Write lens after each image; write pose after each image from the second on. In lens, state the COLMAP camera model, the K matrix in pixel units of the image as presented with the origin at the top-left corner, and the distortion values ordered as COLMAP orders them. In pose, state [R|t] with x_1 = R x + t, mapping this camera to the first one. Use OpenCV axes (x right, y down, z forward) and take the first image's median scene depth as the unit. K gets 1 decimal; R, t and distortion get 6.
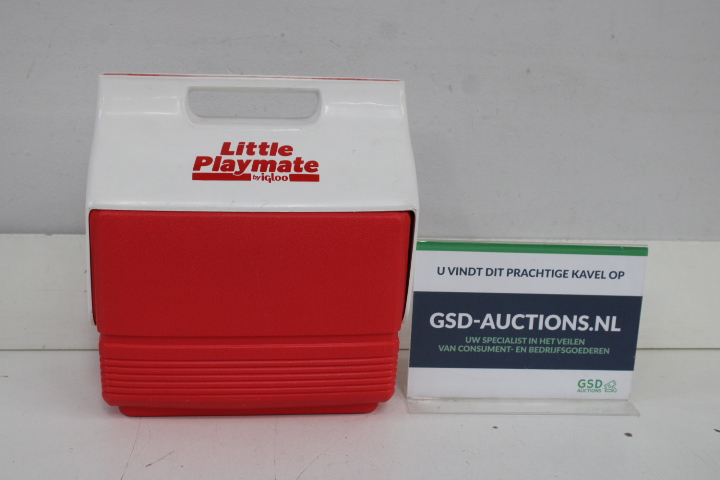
lens RADIAL K [[995.8, 0, 358.7], [0, 995.8, 236.4], [0, 0, 1]] dist [-0.048054, 0.000000]
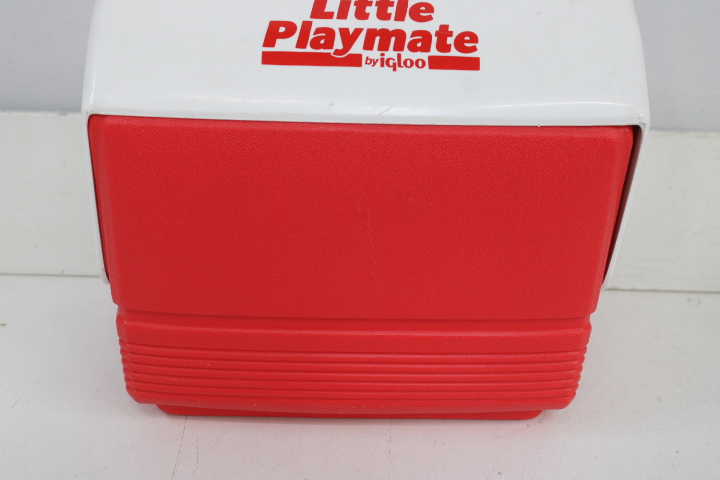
lens RADIAL K [[966.8, 0, 358.0], [0, 966.8, 237.8], [0, 0, 1]] dist [-0.043376, 0.000000]
pose [[0.995354, 0.040710, -0.087252, -0.054886], [-0.021925, 0.978241, 0.206310, -0.071192], [0.093752, -0.203439, 0.974589, 0.412506]]
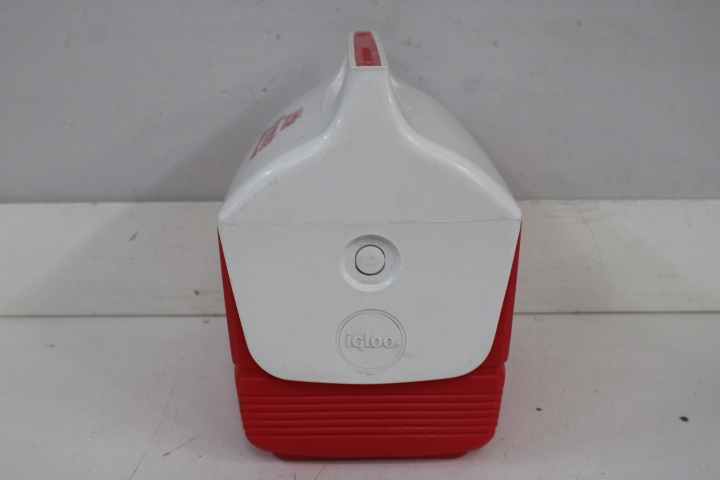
lens RADIAL K [[822.3, 0, 357.8], [0, 822.3, 236.1], [0, 0, 1]] dist [-0.069772, 0.000000]
pose [[0.993645, -0.006494, -0.112370, 0.057474], [0.015836, 0.996470, 0.082447, -0.039041], [0.111438, -0.083703, 0.990240, 0.236668]]
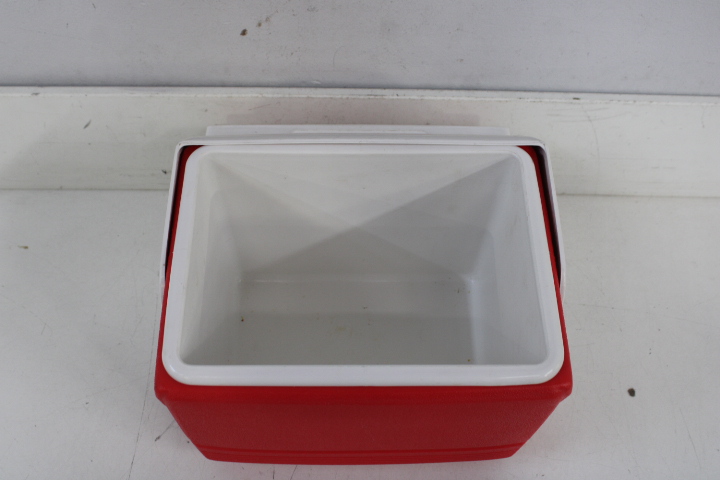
lens RADIAL K [[801.3, 0, 361.4], [0, 801.3, 237.5], [0, 0, 1]] dist [-0.071875, 0.000000]
pose [[0.993977, 0.084938, -0.069251, 0.044015], [-0.012422, 0.715154, 0.698857, -0.481305], [0.108884, -0.693787, 0.711901, 0.518081]]
